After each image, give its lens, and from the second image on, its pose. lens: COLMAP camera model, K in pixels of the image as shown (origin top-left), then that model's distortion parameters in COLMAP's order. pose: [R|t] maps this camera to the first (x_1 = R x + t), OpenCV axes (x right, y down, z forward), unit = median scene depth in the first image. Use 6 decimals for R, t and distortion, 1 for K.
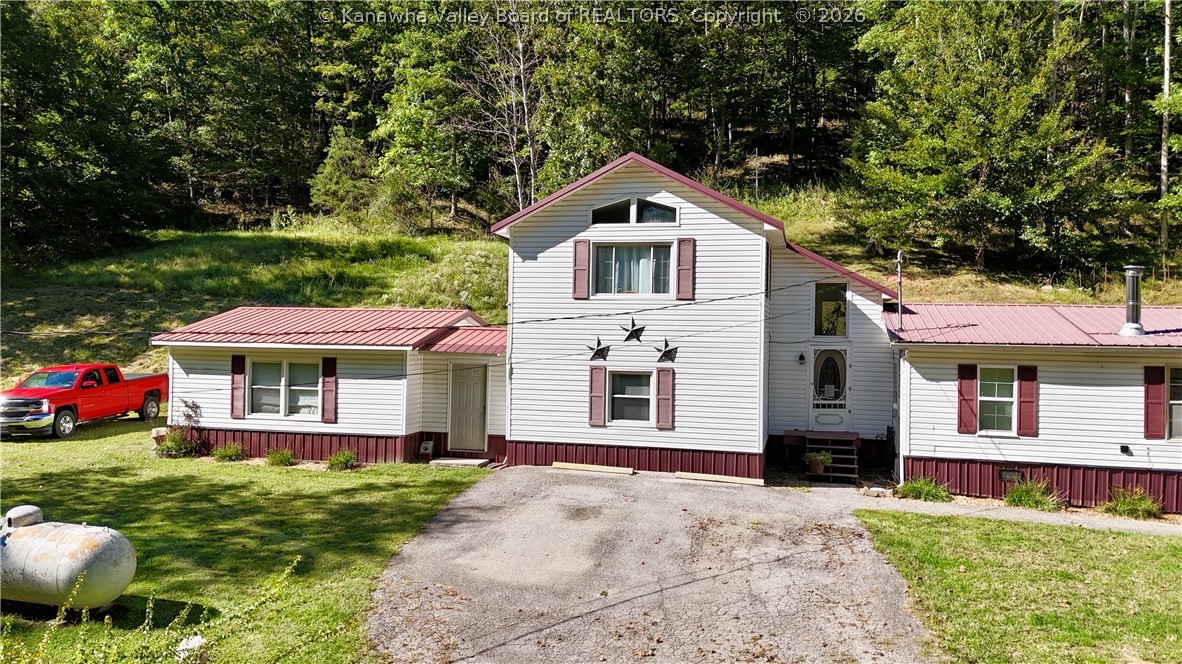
lens RADIAL K [[867.0, 0, 587.4], [0, 867.0, 319.5], [0, 0, 1]] dist [0.071271, -0.062206]
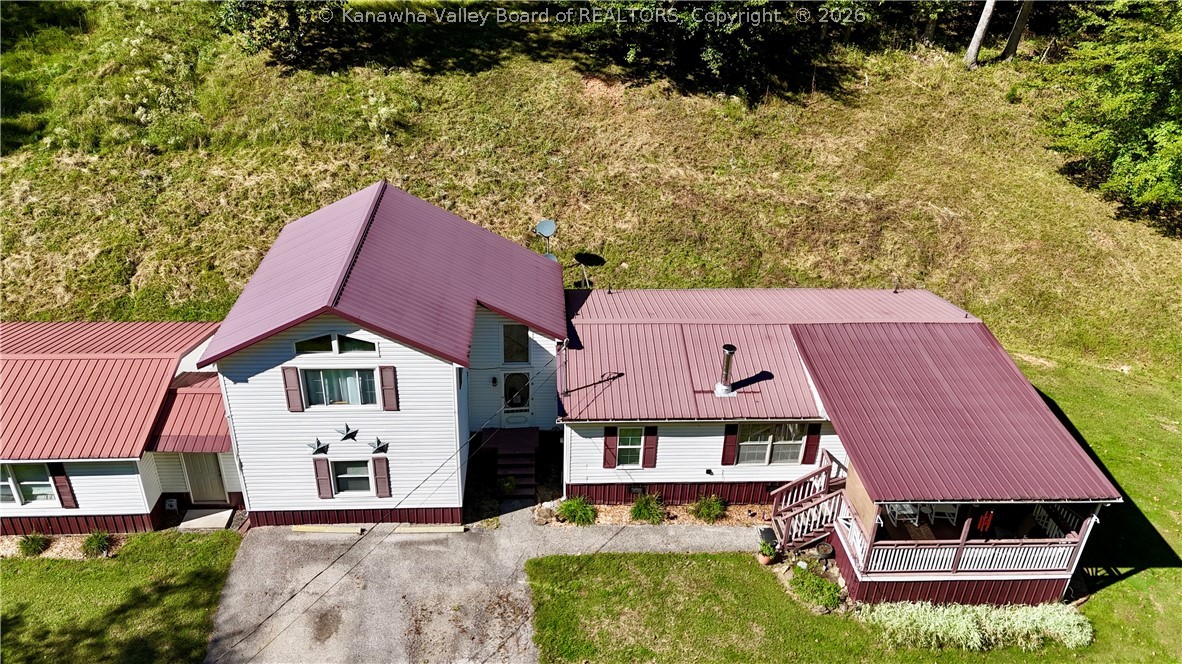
lens RADIAL K [[867.0, 0, 592.3], [0, 867.0, 328.1], [0, 0, 1]] dist [0.071271, -0.062206]
pose [[0.954919, -0.133225, 0.265294, 0.074266], [-0.020077, 0.862619, 0.505455, -0.715539], [-0.296187, -0.487995, 0.821057, 0.001680]]
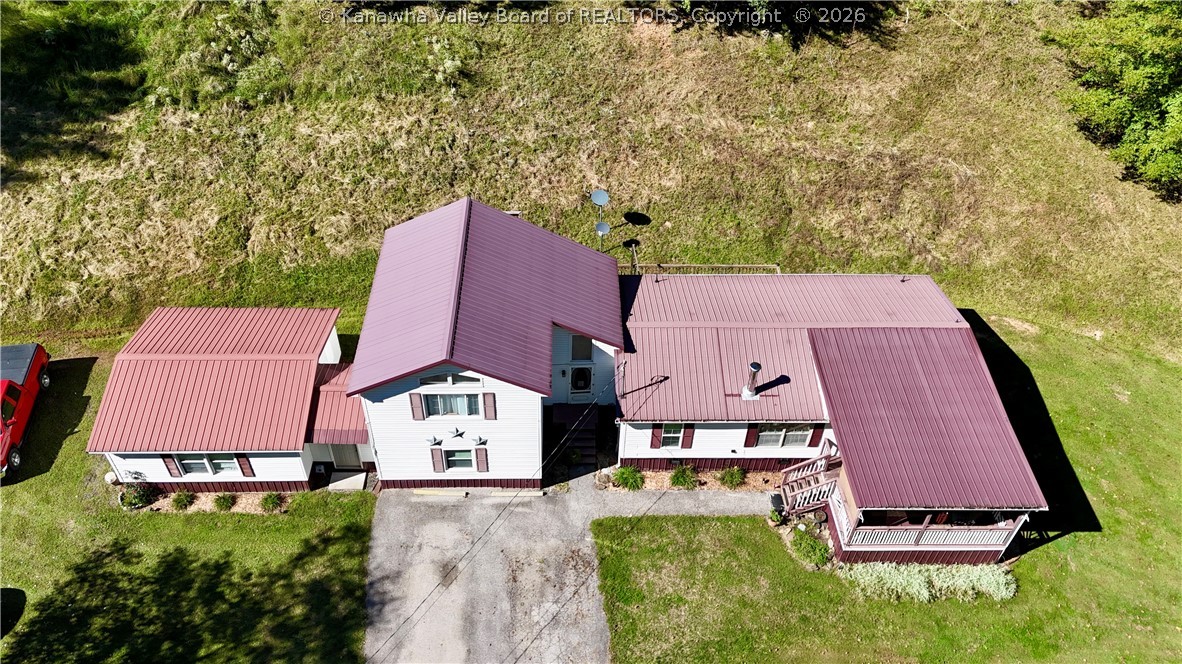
lens RADIAL K [[867.0, 0, 592.7], [0, 867.0, 328.4], [0, 0, 1]] dist [0.071271, -0.062206]
pose [[0.964176, -0.173734, 0.200451, 0.008298], [-0.017807, 0.711575, 0.702384, -1.203779], [-0.264664, -0.680792, 0.682990, 0.015958]]
